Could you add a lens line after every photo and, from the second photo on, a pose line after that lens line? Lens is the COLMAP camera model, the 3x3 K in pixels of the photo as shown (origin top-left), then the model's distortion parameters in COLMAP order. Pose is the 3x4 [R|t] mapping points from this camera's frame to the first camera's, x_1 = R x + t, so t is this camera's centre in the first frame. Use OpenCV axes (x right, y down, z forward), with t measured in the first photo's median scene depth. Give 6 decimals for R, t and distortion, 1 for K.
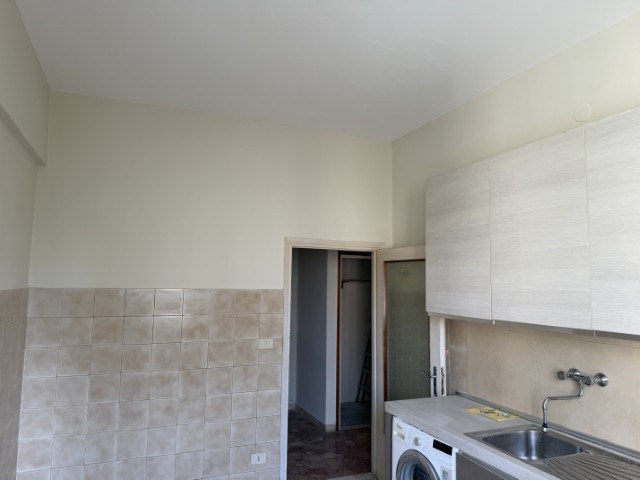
lens RADIAL K [[454.4, 0, 319.4], [0, 454.4, 239.8], [0, 0, 1]] dist [0.049530, -0.036816]
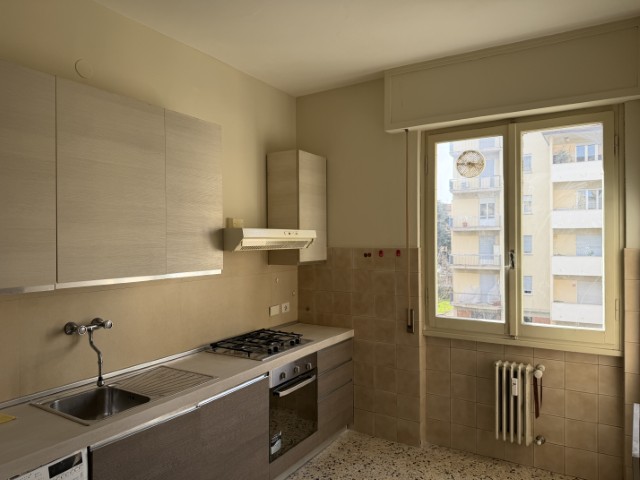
lens RADIAL K [[454.4, 0, 317.0], [0, 454.4, 238.9], [0, 0, 1]] dist [0.049530, -0.036816]
pose [[-0.569036, -0.021936, 0.822020, -0.450134], [-0.099732, 0.994106, -0.042510, 0.071612], [-0.816242, -0.106172, -0.567870, 0.912118]]
